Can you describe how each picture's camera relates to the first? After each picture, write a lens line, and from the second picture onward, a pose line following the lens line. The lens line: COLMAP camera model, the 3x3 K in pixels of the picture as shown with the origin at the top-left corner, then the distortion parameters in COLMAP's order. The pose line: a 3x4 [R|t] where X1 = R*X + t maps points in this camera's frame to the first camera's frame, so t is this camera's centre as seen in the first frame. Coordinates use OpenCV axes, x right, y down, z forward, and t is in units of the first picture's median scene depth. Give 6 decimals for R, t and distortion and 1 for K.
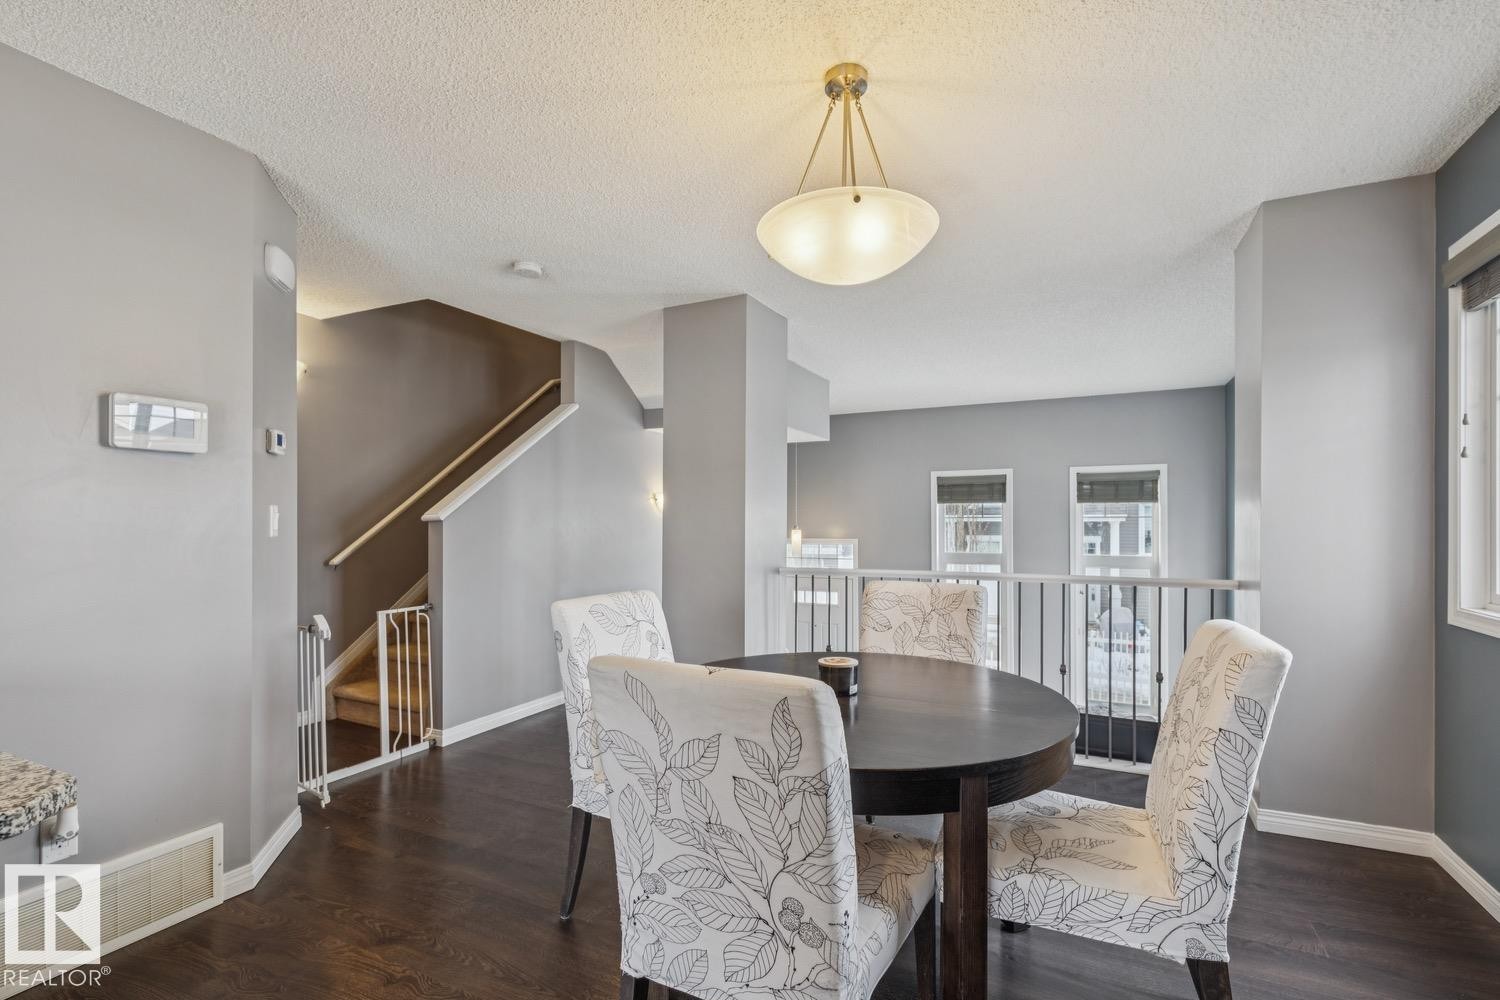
lens RADIAL K [[684.5, 0, 750.5], [0, 684.5, 522.1], [0, 0, 1]] dist [0.003384, 0.000143]
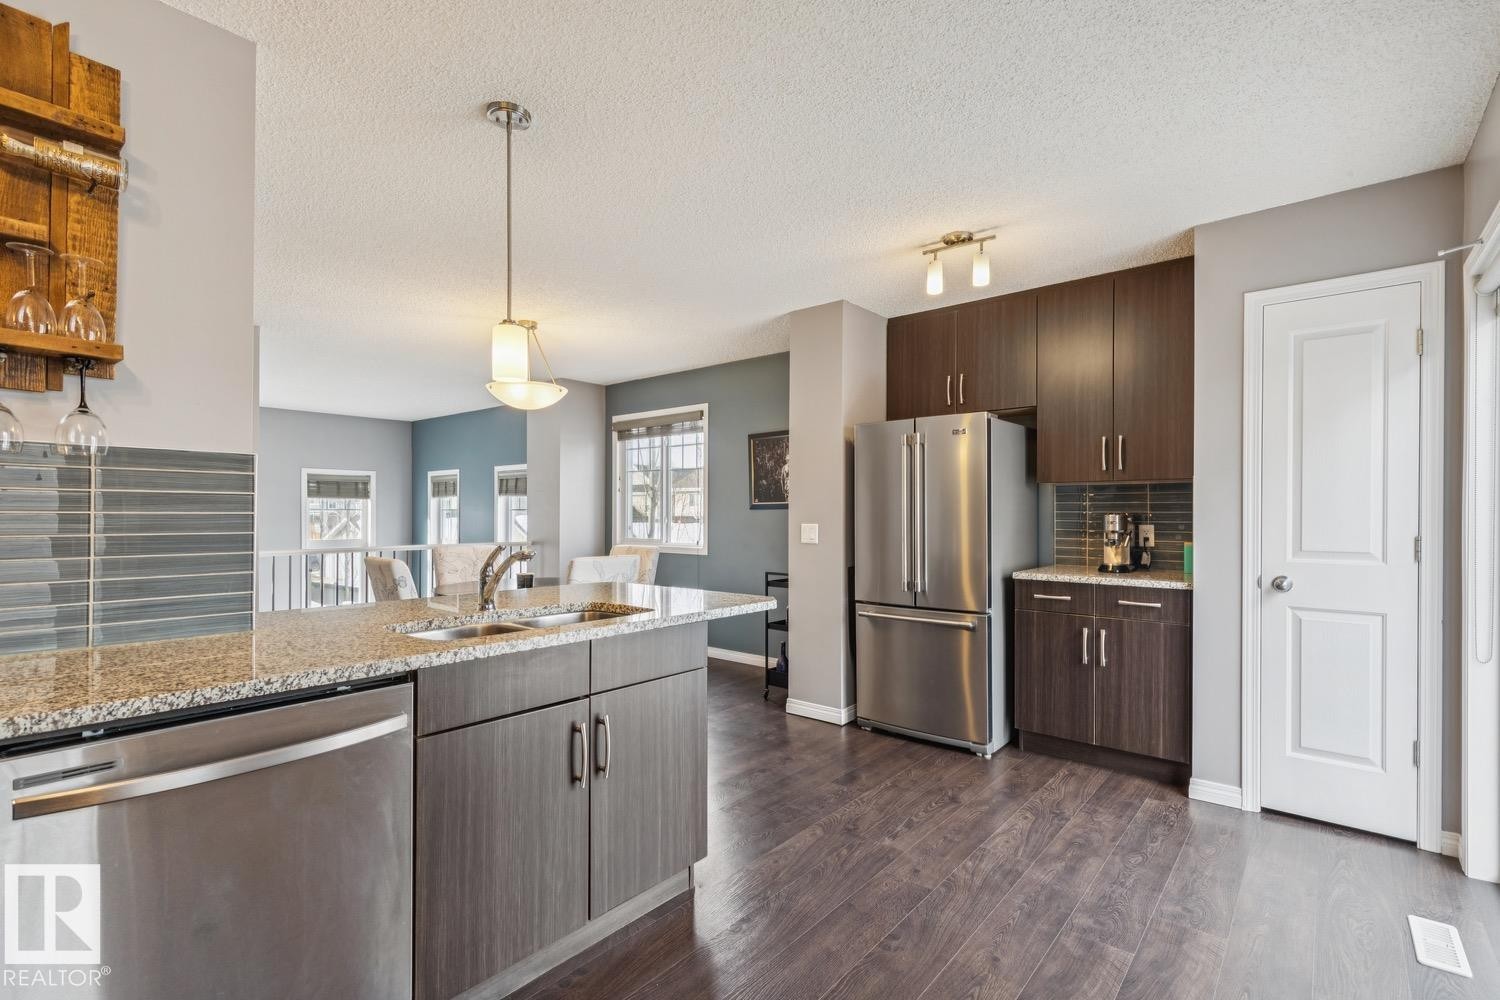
lens RADIAL K [[684.5, 0, 750.5], [0, 684.5, 522.1], [0, 0, 1]] dist [0.003384, 0.000143]
pose [[0.253468, -0.010531, 0.967287, -2.107789], [-0.002203, 0.999932, 0.011464, 0.001796], [-0.967341, -0.005037, 0.253427, -0.356077]]
